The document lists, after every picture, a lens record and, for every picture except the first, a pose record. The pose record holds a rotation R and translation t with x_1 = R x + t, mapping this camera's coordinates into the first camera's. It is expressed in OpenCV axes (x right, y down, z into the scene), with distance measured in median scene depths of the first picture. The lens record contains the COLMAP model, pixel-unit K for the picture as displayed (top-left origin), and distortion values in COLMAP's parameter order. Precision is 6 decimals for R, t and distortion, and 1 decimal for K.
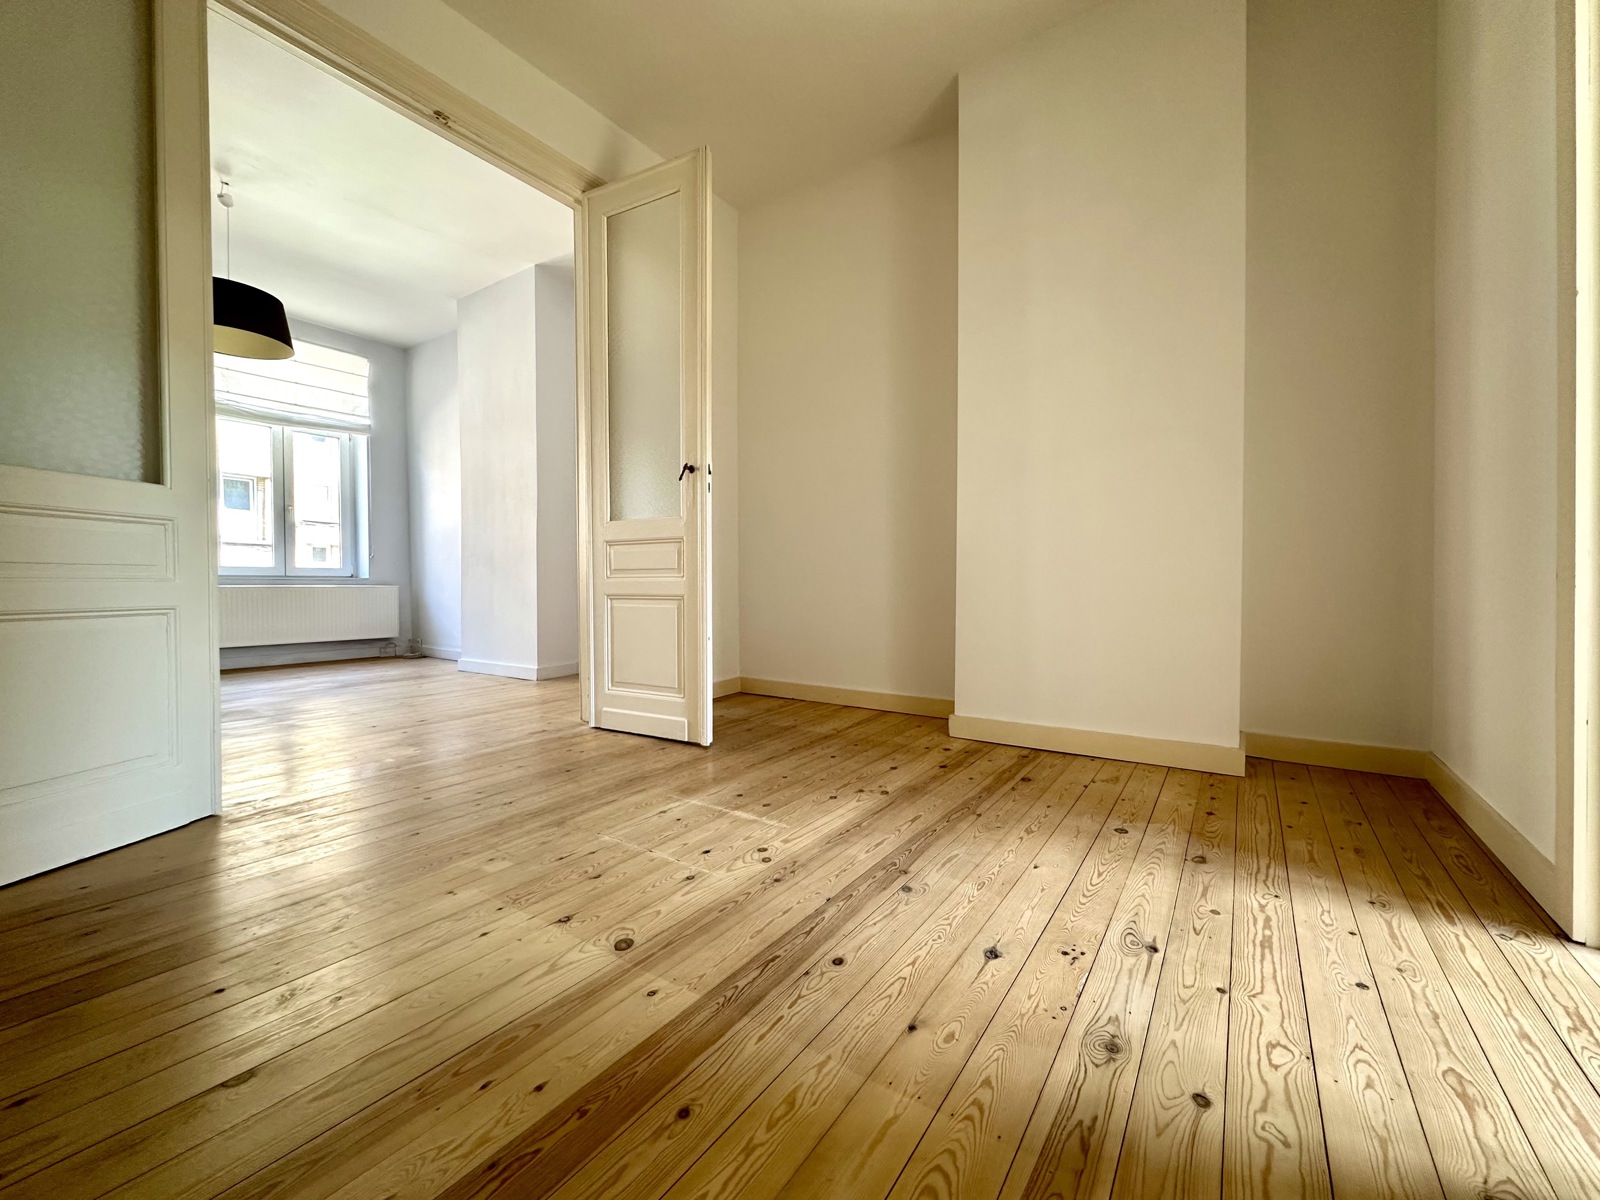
lens RADIAL K [[641.5, 0, 806.1], [0, 641.5, 598.9], [0, 0, 1]] dist [-0.002073, 0.000488]
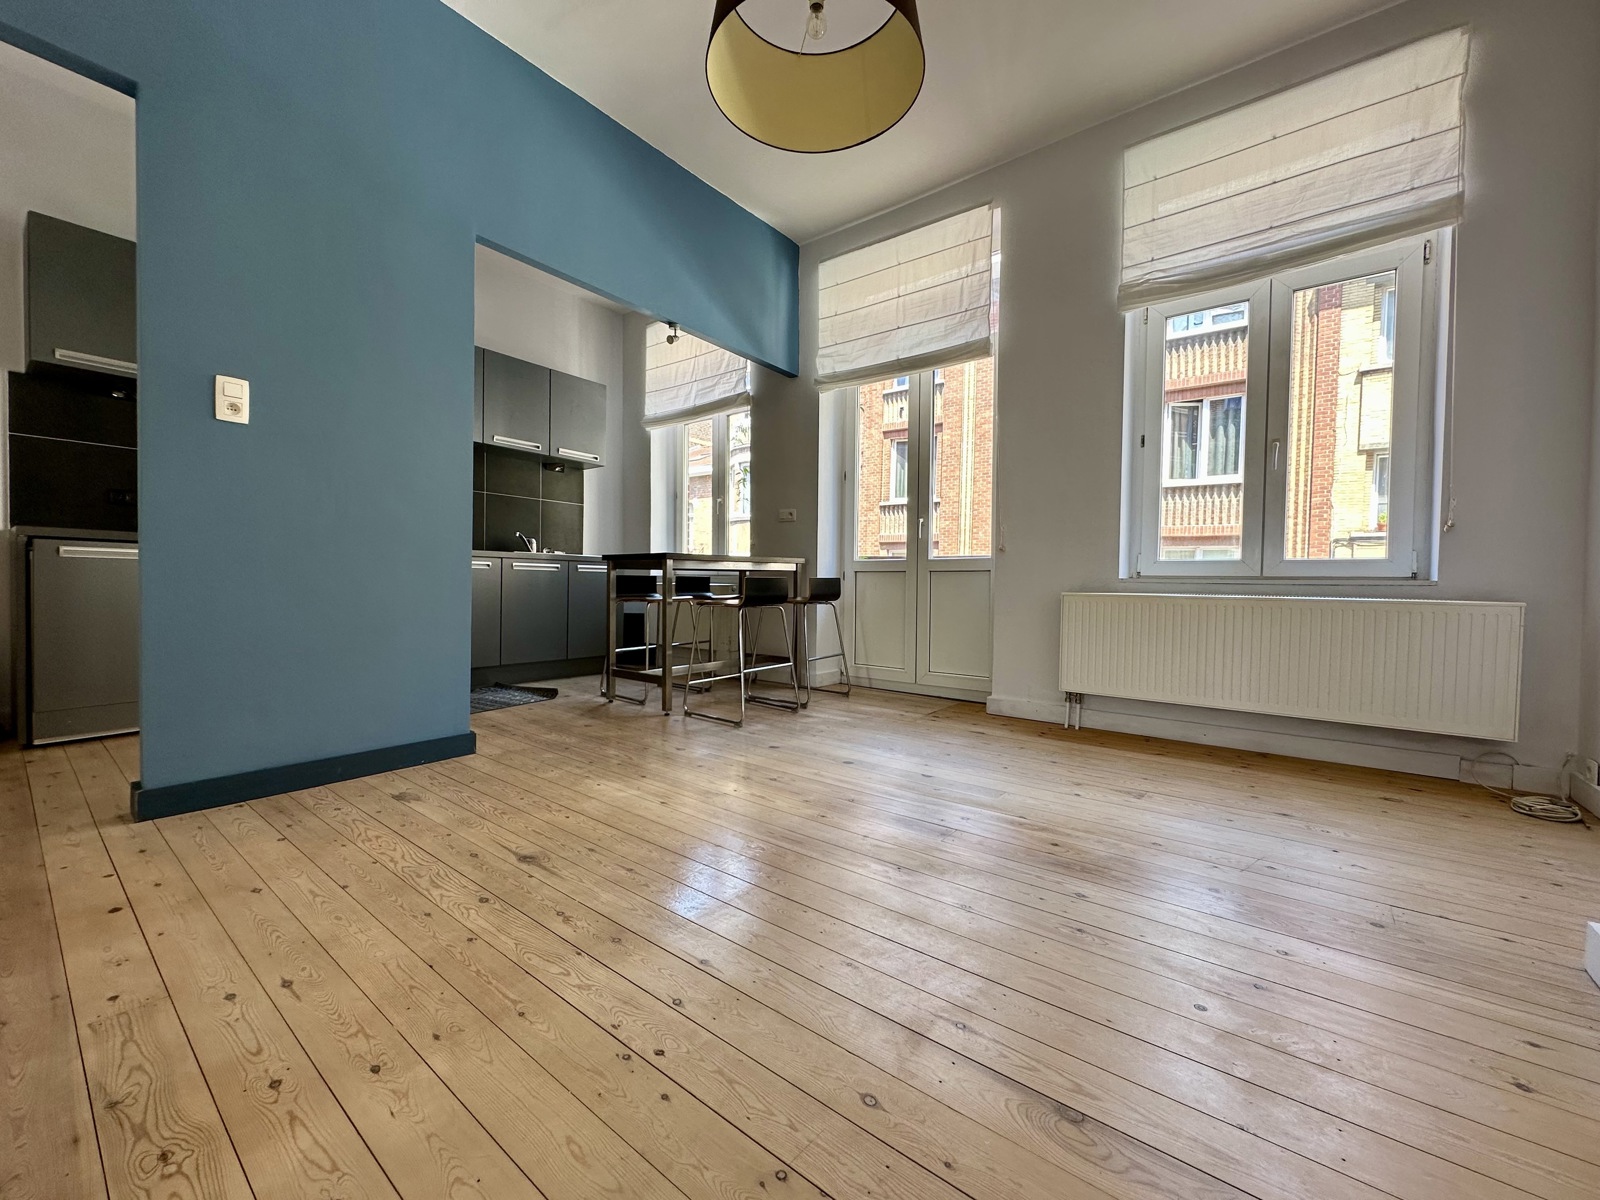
lens RADIAL K [[641.5, 0, 798.8], [0, 641.5, 597.0], [0, 0, 1]] dist [-0.002073, 0.000488]
pose [[-0.067269, 0.025050, -0.997420, -0.626315], [-0.037270, 0.998924, 0.027601, -0.047132], [0.997039, 0.039031, -0.066263, 1.553393]]
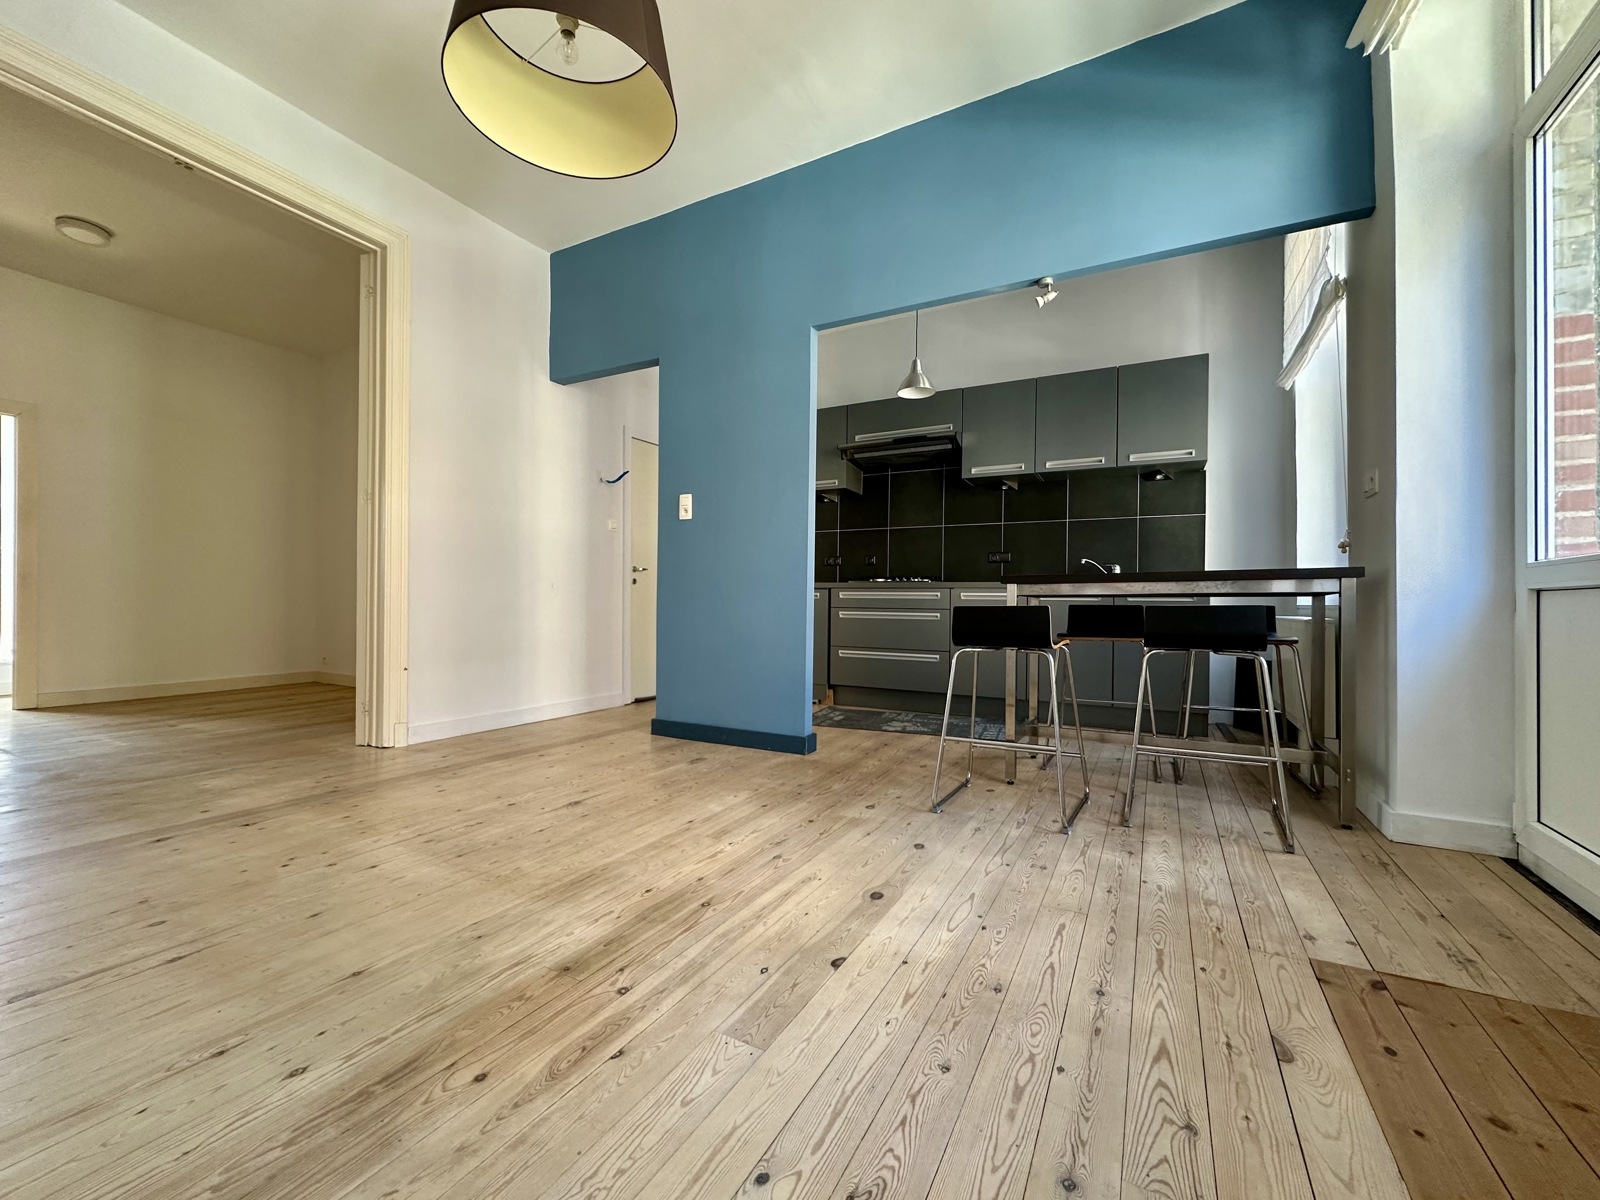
lens RADIAL K [[641.5, 0, 801.8], [0, 641.5, 597.2], [0, 0, 1]] dist [-0.002073, 0.000488]
pose [[-0.995715, -0.008374, -0.092099, -1.551881], [-0.009772, 0.999844, 0.014736, -0.070422], [0.091961, 0.015573, -0.995641, 2.242290]]
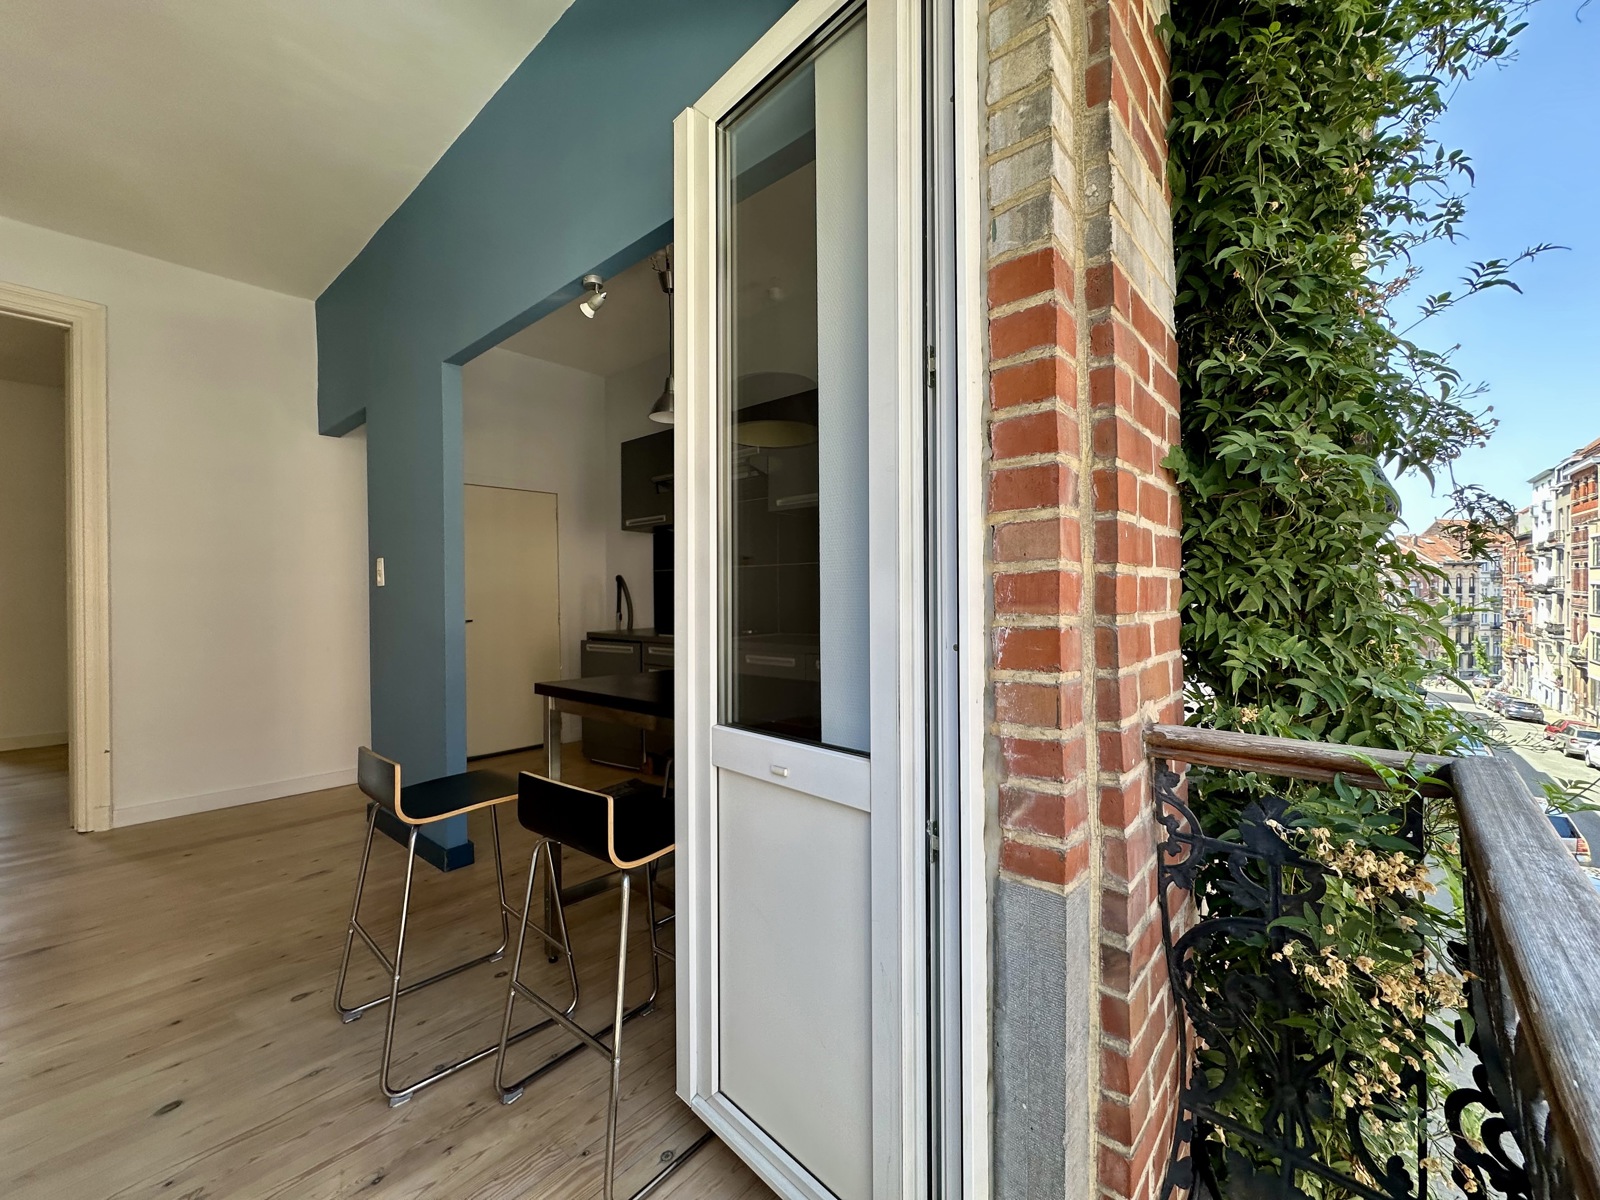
lens RADIAL K [[641.5, 0, 799.9], [0, 641.5, 596.2], [0, 0, 1]] dist [-0.002073, 0.000488]
pose [[-0.991880, 0.012312, 0.126583, -2.440863], [0.014928, 0.999694, 0.019739, -0.217551], [-0.126302, 0.021469, -0.991760, 1.947123]]
